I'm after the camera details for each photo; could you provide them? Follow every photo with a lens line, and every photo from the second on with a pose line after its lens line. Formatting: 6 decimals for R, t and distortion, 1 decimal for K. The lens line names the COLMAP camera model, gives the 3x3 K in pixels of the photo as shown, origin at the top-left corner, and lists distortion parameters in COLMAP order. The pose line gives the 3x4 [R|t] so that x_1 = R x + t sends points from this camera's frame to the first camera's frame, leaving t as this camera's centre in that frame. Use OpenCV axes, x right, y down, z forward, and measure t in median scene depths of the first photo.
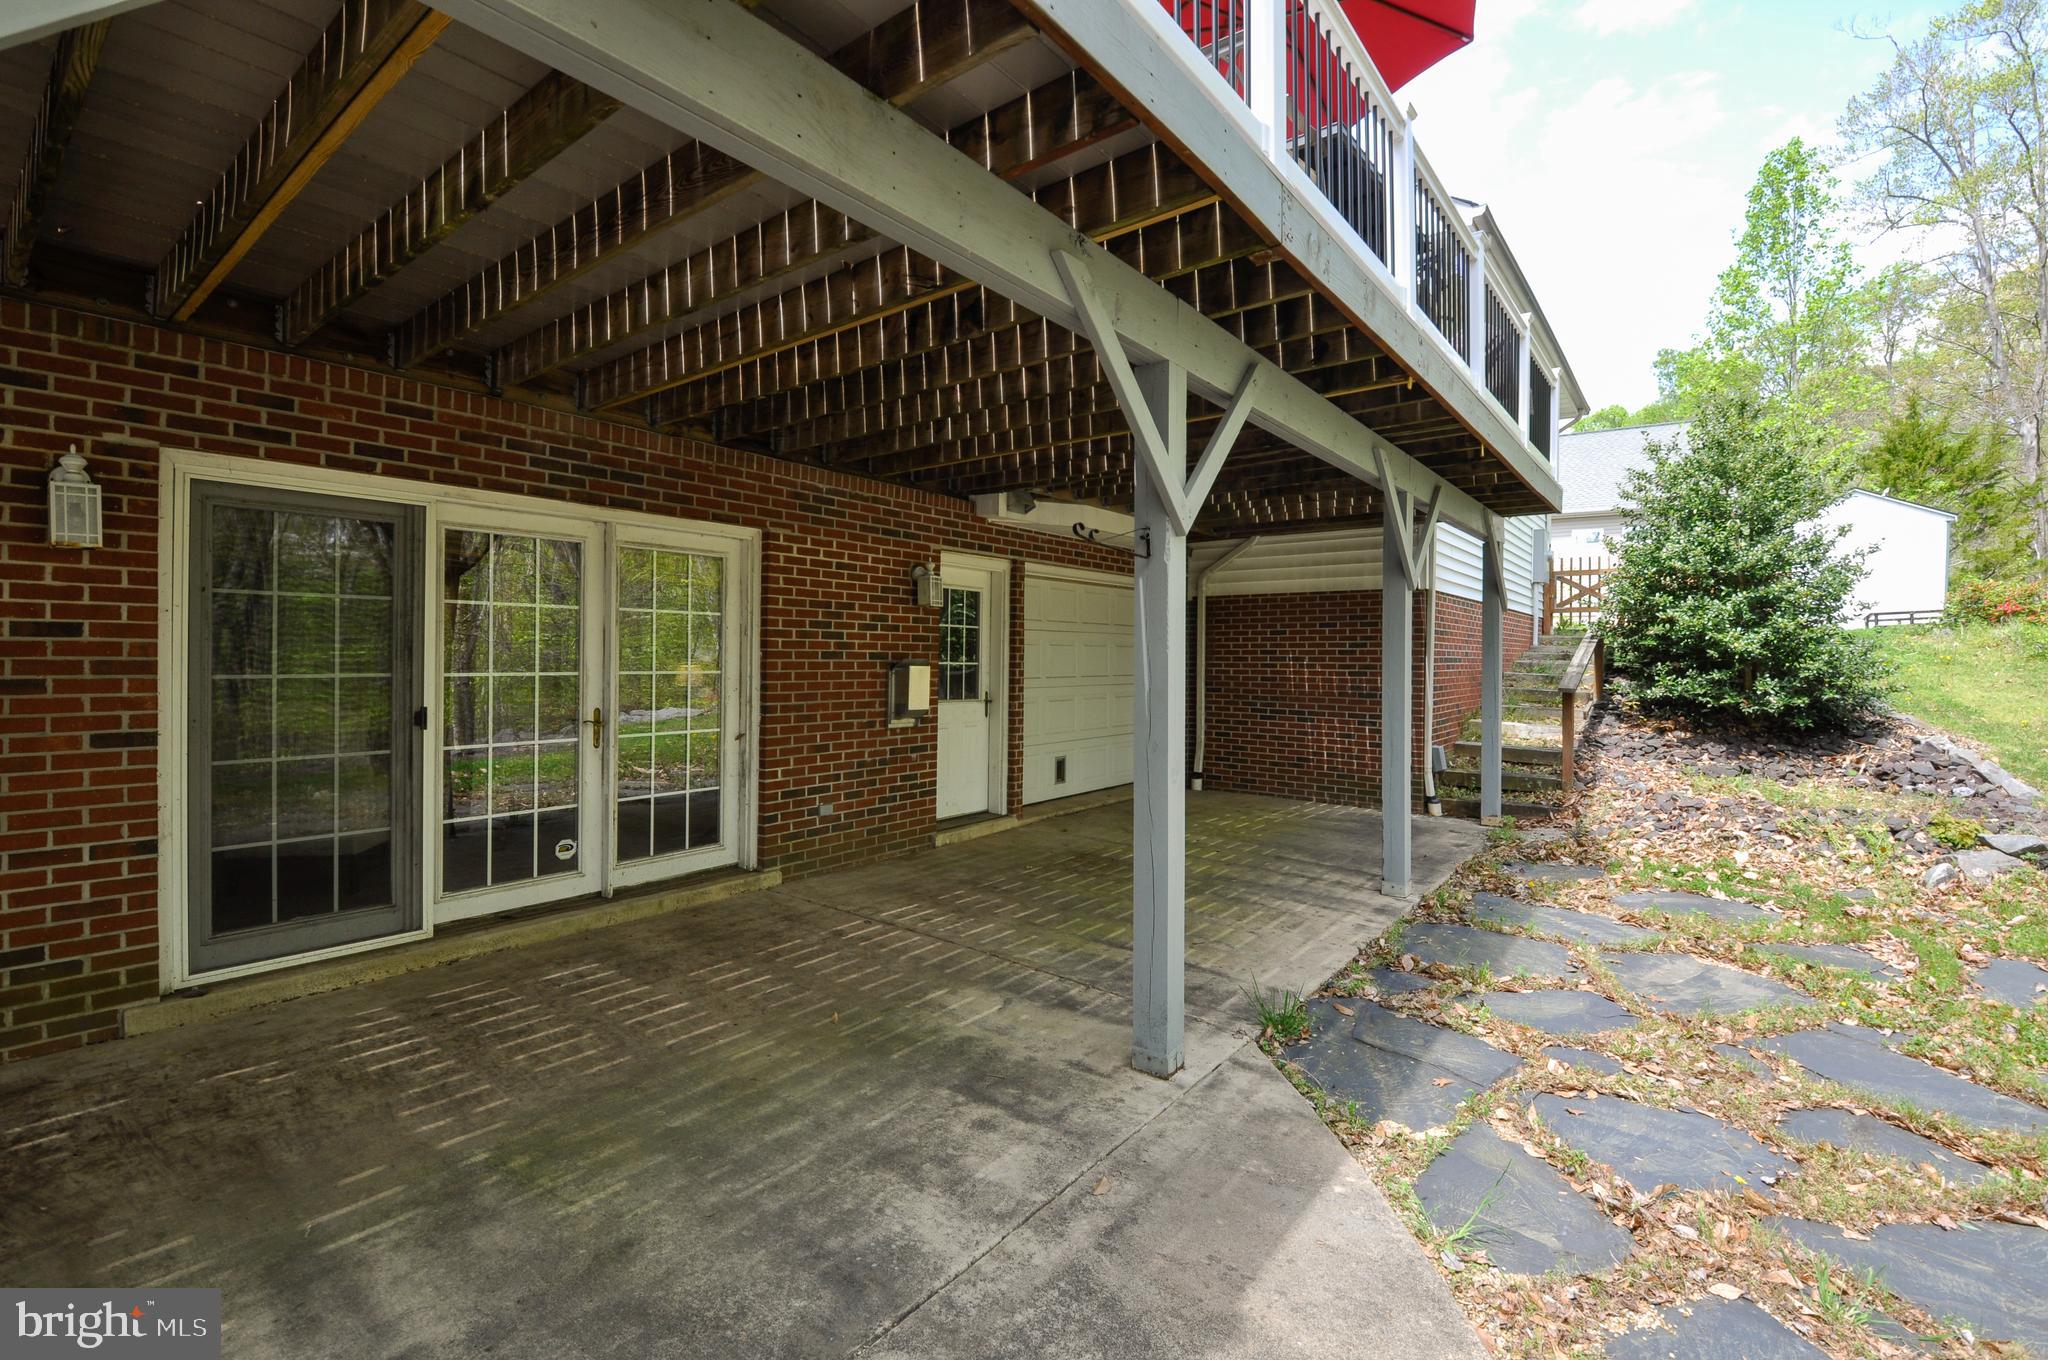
lens RADIAL K [[922.3, 0, 1016.5], [0, 922.3, 662.4], [0, 0, 1]] dist [-0.024320, -0.002337]
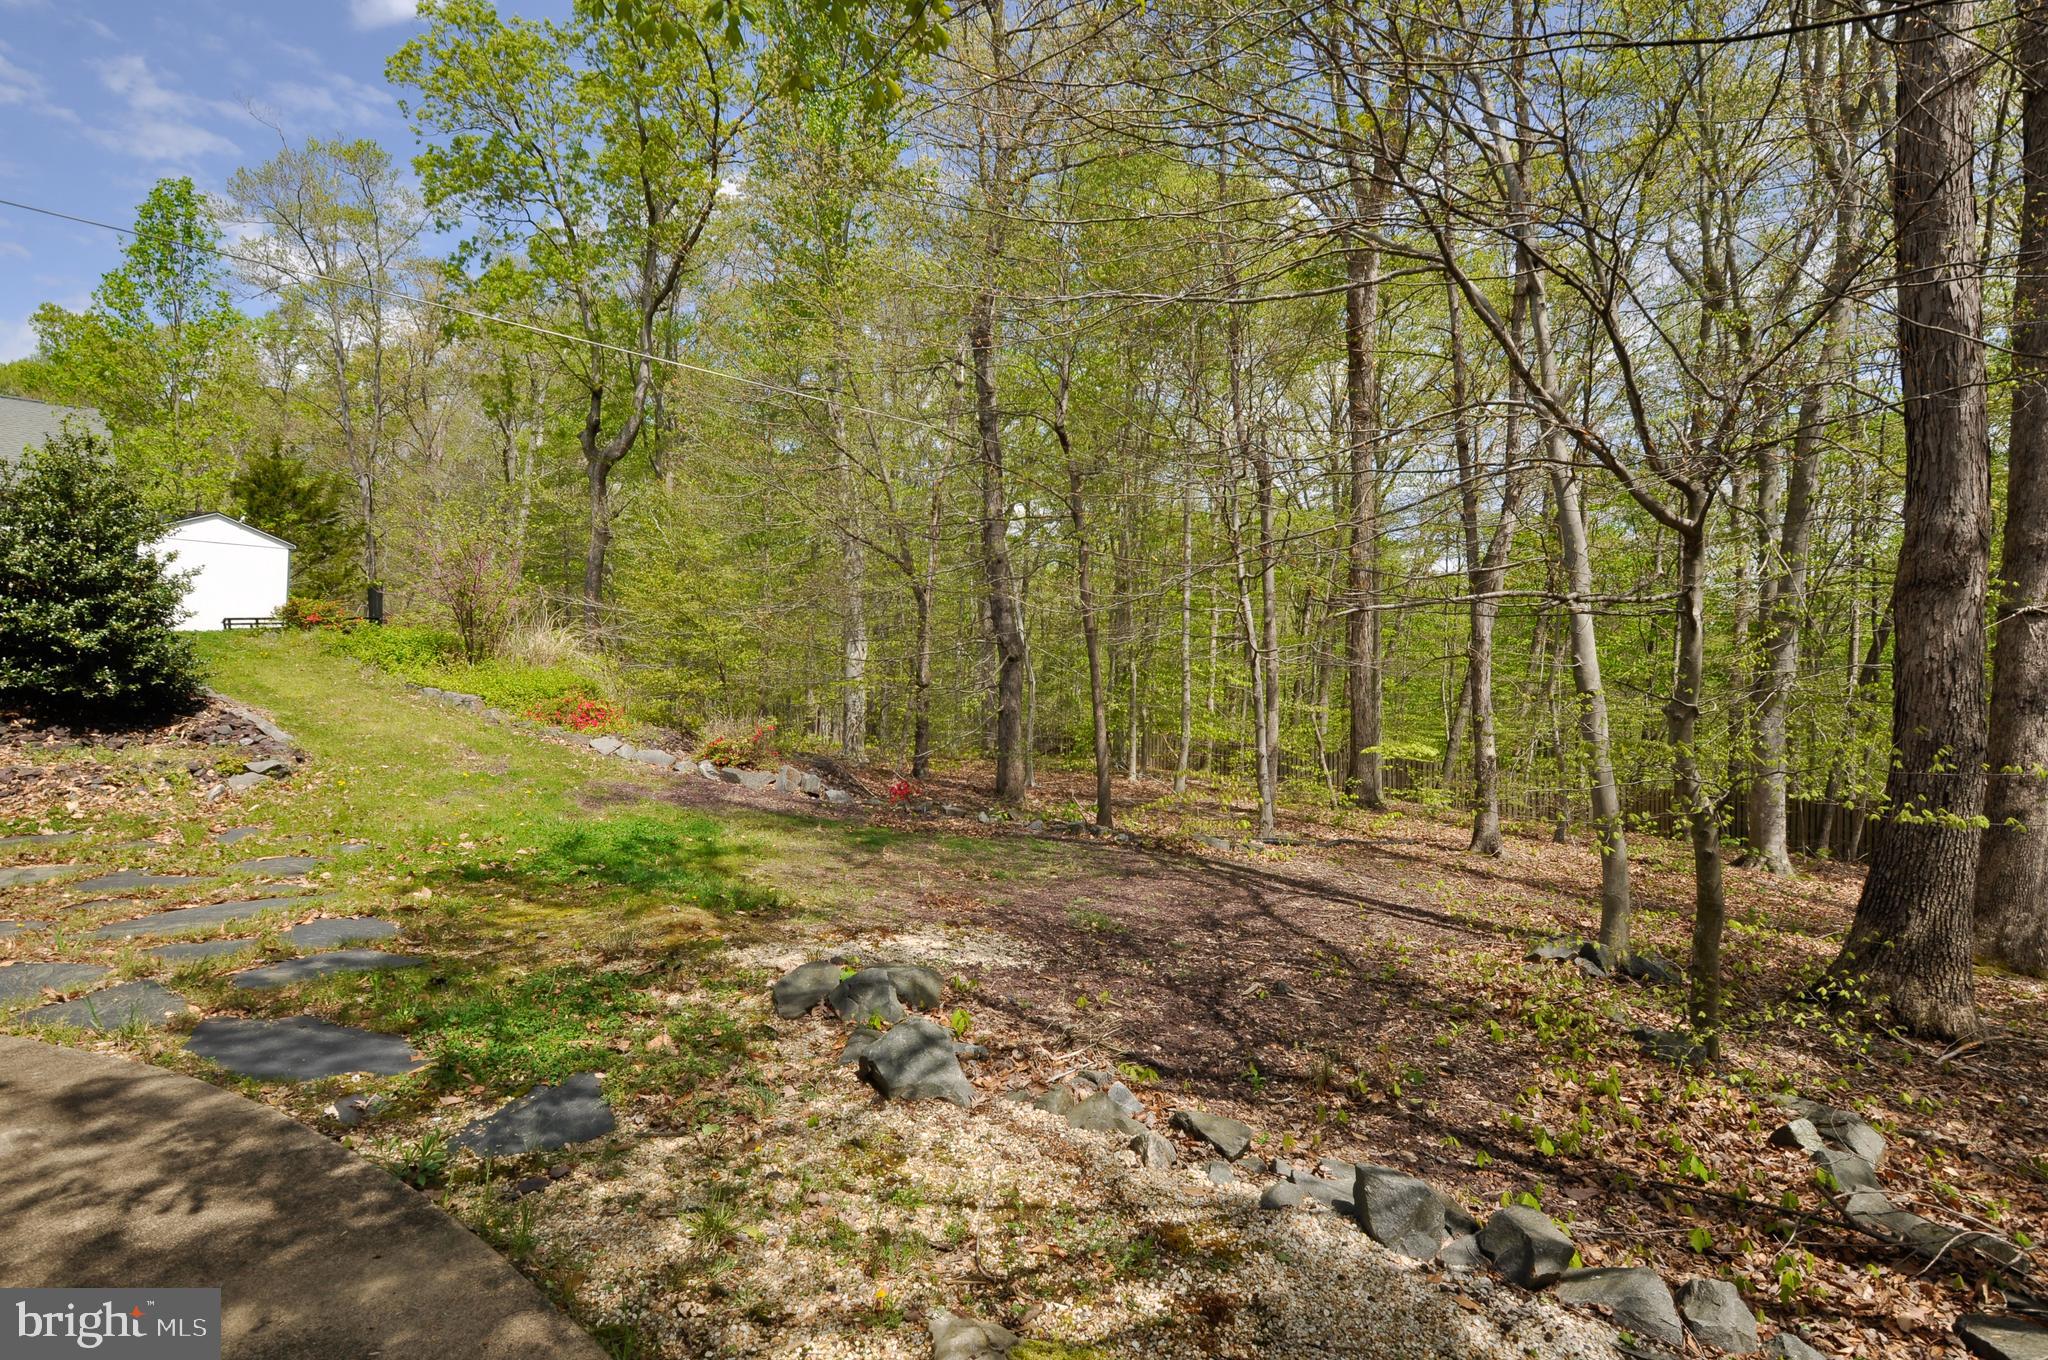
lens RADIAL K [[922.3, 0, 1045.2], [0, 922.3, 651.9], [0, 0, 1]] dist [-0.024320, -0.002337]
pose [[0.110595, 0.003254, 0.993860, -0.249098], [0.008037, 0.999959, -0.004168, 0.008820], [-0.993833, 0.008449, 0.110565, -0.416248]]
